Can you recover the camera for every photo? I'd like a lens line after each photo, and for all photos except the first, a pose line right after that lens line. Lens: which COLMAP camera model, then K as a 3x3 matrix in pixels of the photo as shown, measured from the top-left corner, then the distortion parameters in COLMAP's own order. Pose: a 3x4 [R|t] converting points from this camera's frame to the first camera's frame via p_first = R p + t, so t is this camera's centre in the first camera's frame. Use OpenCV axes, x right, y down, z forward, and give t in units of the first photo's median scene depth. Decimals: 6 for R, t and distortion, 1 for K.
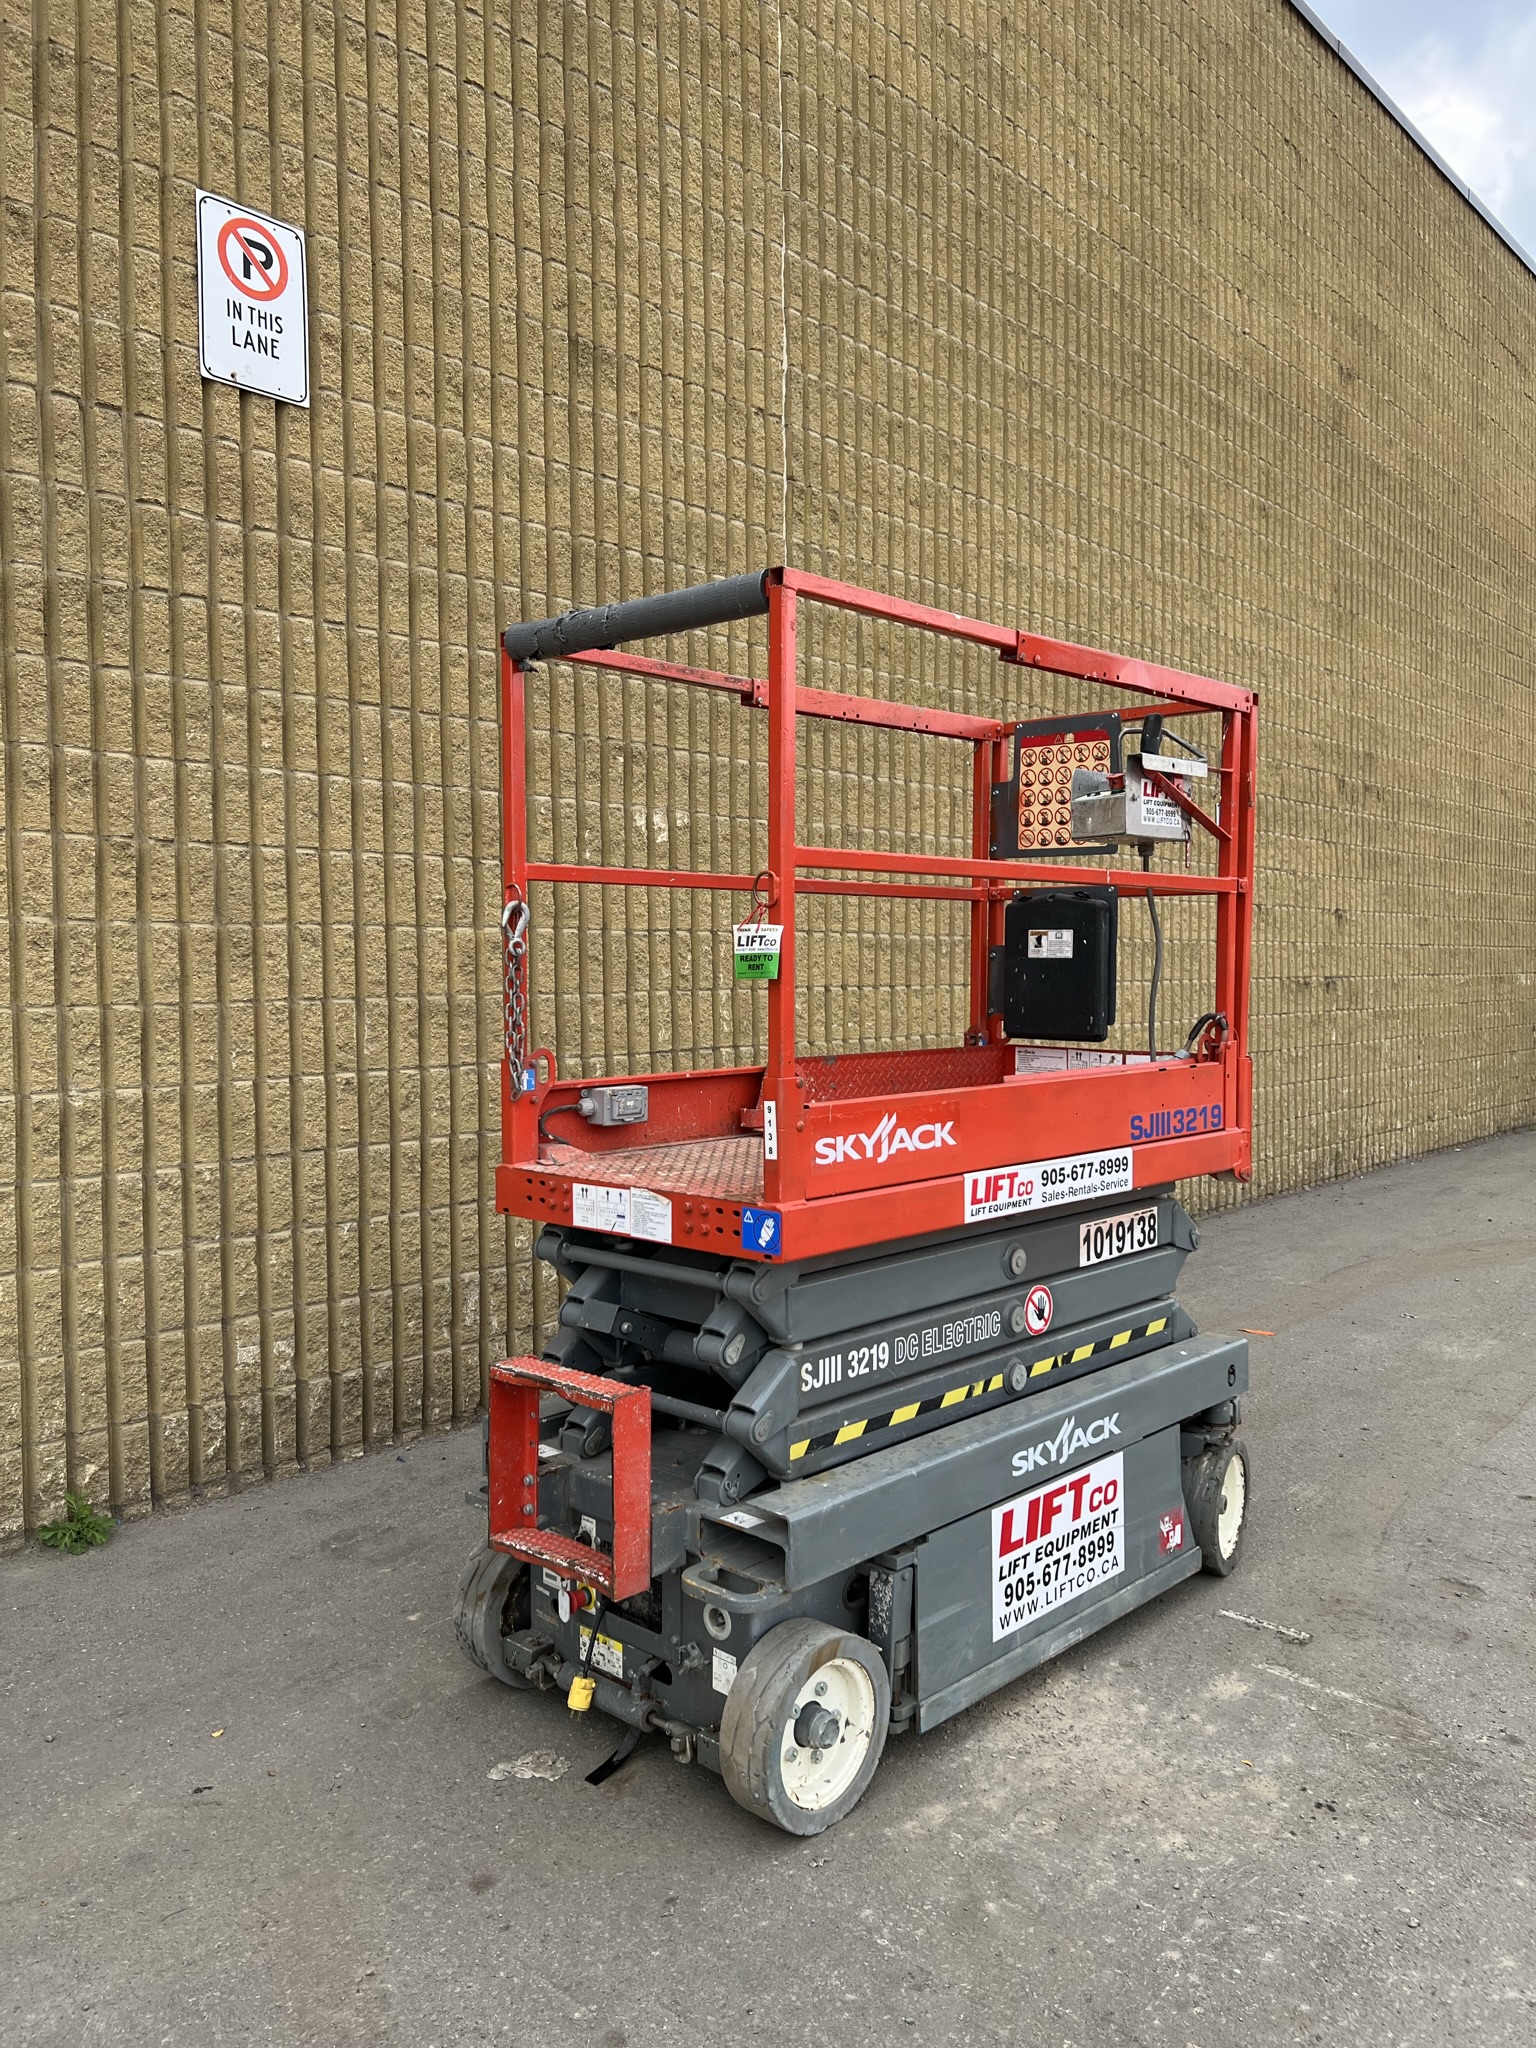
lens RADIAL K [[1533.7, 0, 756.1], [0, 1533.7, 1026.5], [0, 0, 1]] dist [0.046644, -0.054234]
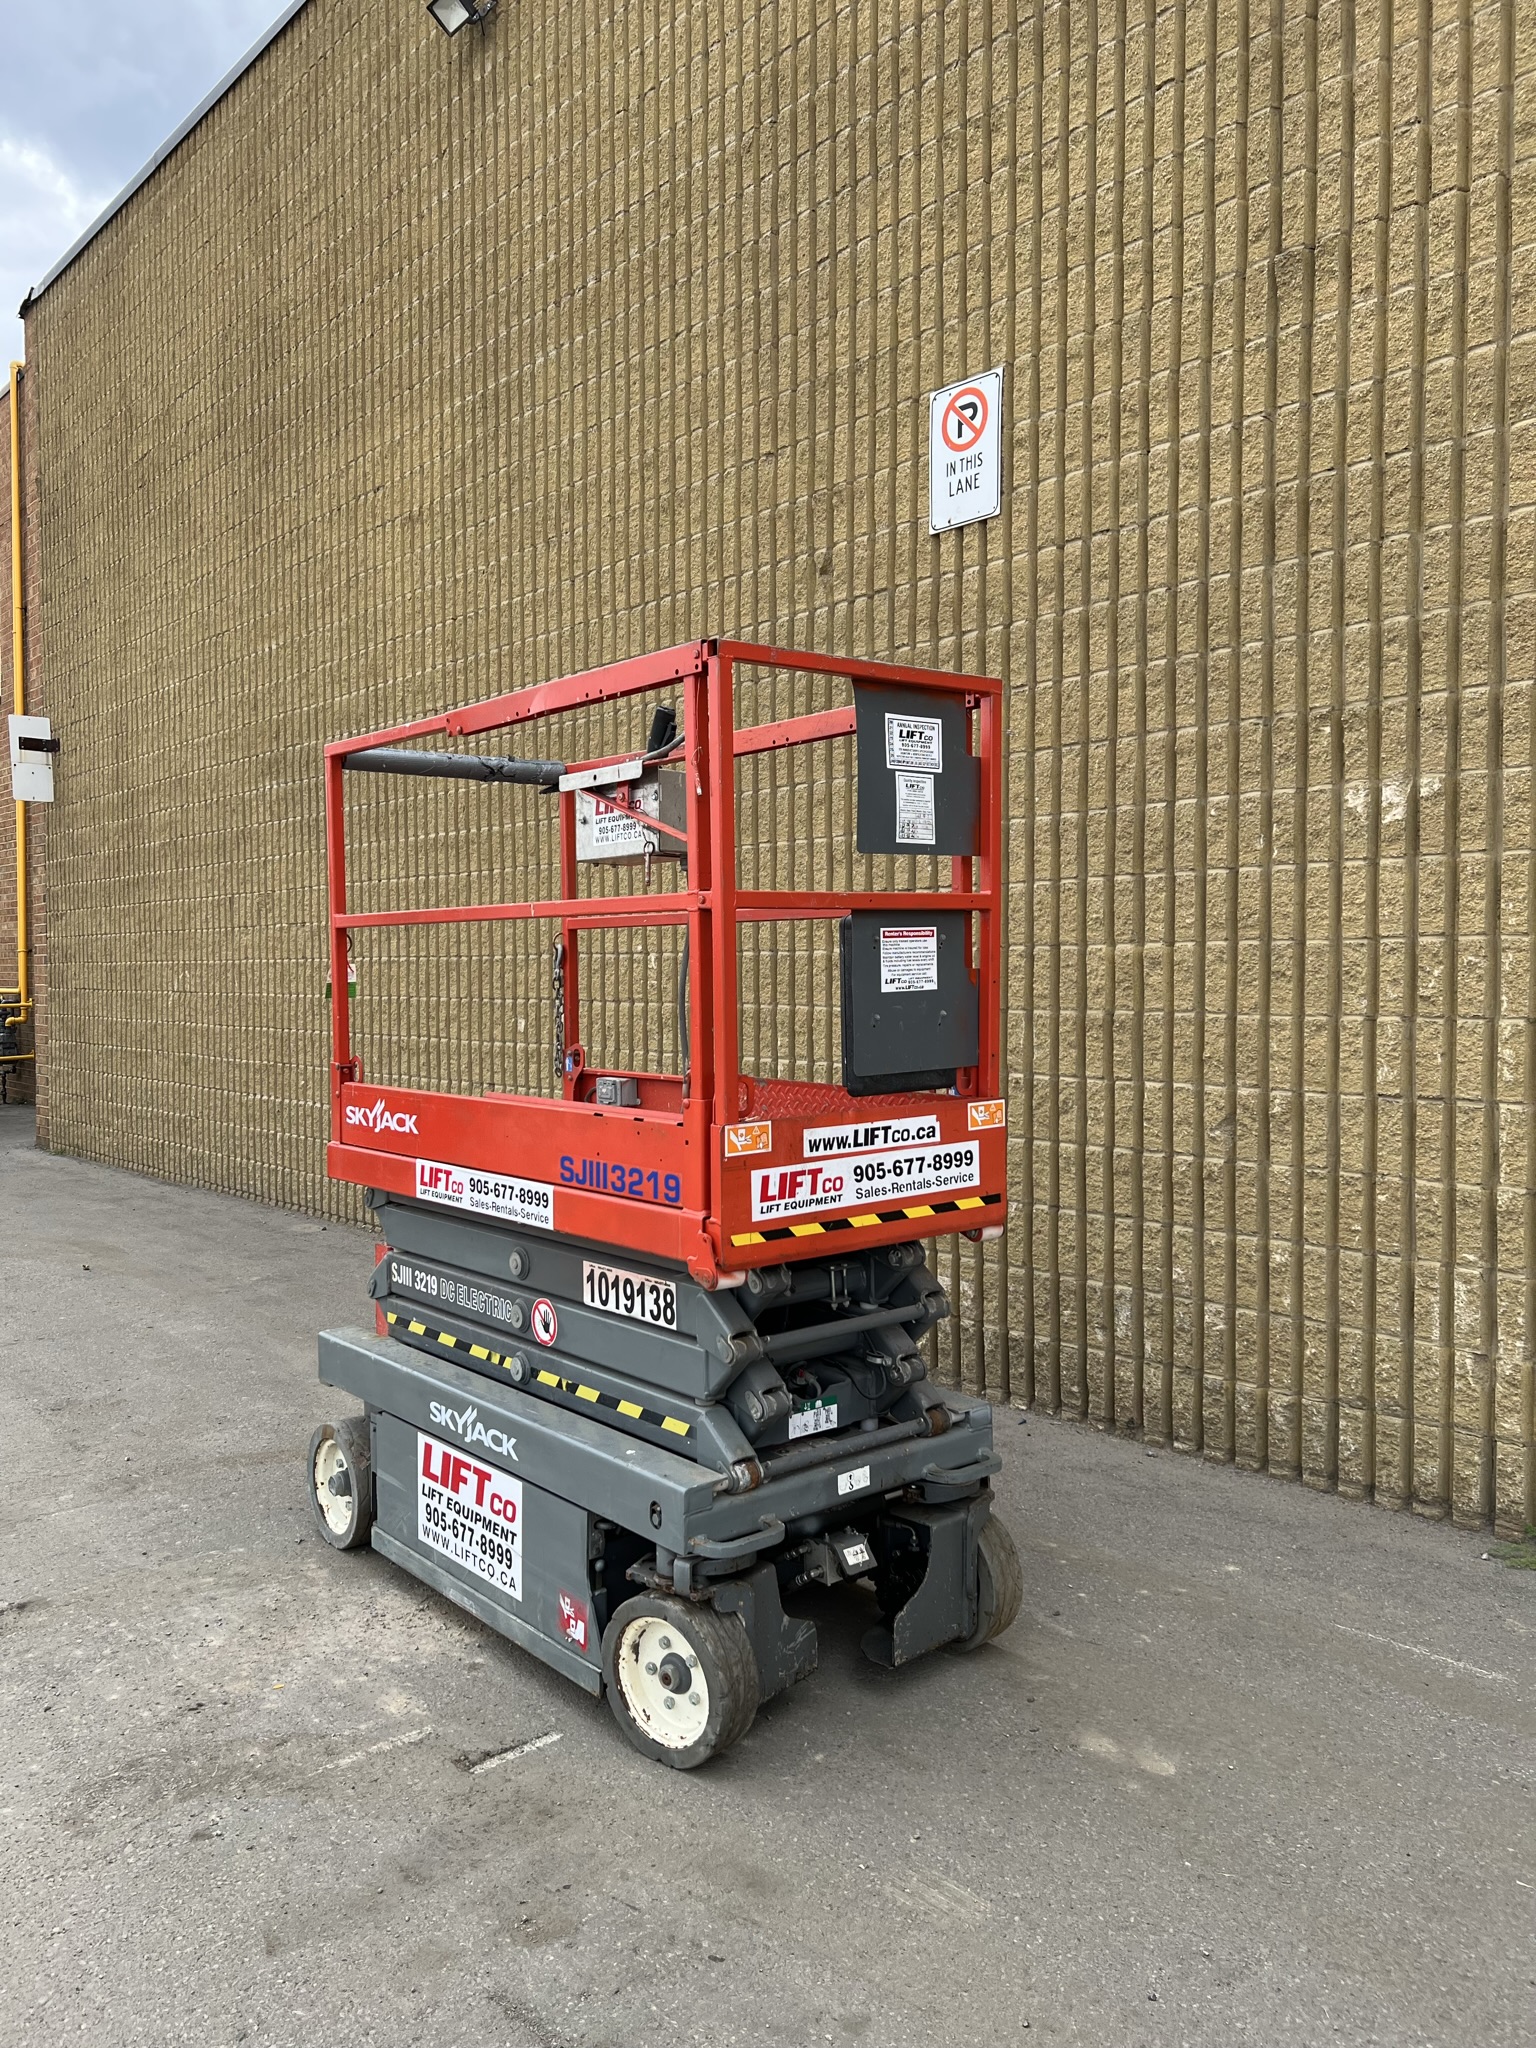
lens RADIAL K [[1533.7, 0, 773.0], [0, 1533.7, 1015.7], [0, 0, 1]] dist [0.046644, -0.054234]
pose [[-0.117681, 0.037834, -0.992331, 0.927294], [-0.032057, 0.998608, 0.041875, -0.057494], [0.992534, 0.036739, -0.116304, 0.979011]]
